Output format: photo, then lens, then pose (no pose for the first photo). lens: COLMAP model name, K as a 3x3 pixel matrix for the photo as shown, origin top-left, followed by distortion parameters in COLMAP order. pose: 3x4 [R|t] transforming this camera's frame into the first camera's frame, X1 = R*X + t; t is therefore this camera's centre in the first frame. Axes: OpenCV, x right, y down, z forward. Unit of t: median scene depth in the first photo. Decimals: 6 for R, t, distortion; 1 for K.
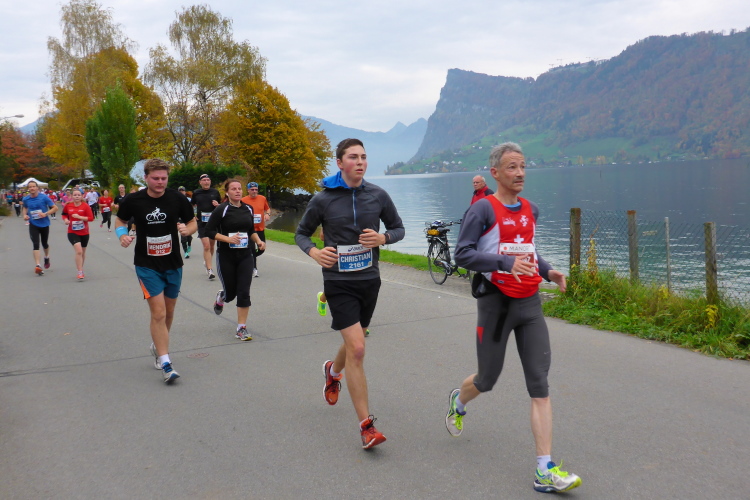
lens RADIAL K [[787.5, 0, 375.0], [0, 787.5, 250.0], [0, 0, 1]] dist [-0.039732, -0.006016]
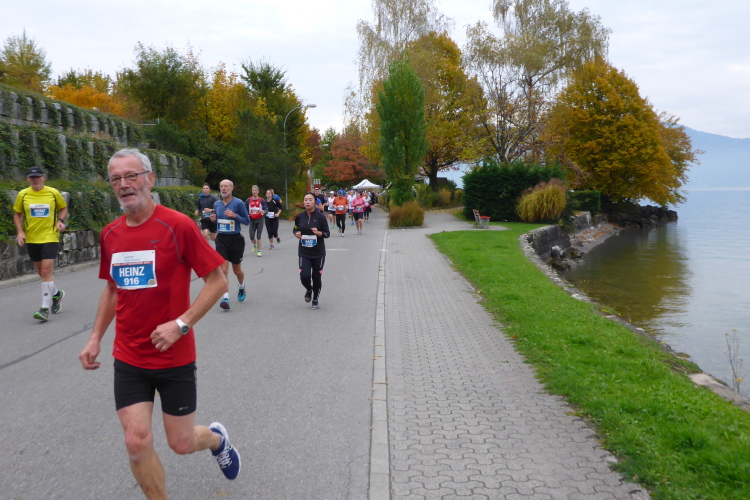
lens RADIAL K [[787.5, 0, 375.0], [0, 787.5, 250.0], [0, 0, 1]] dist [-0.039732, -0.006016]
pose [[0.907046, 0.056074, -0.417282, -0.013495], [-0.059874, 0.998198, 0.003988, -0.015098], [0.416753, 0.021367, 0.908768, 0.192136]]
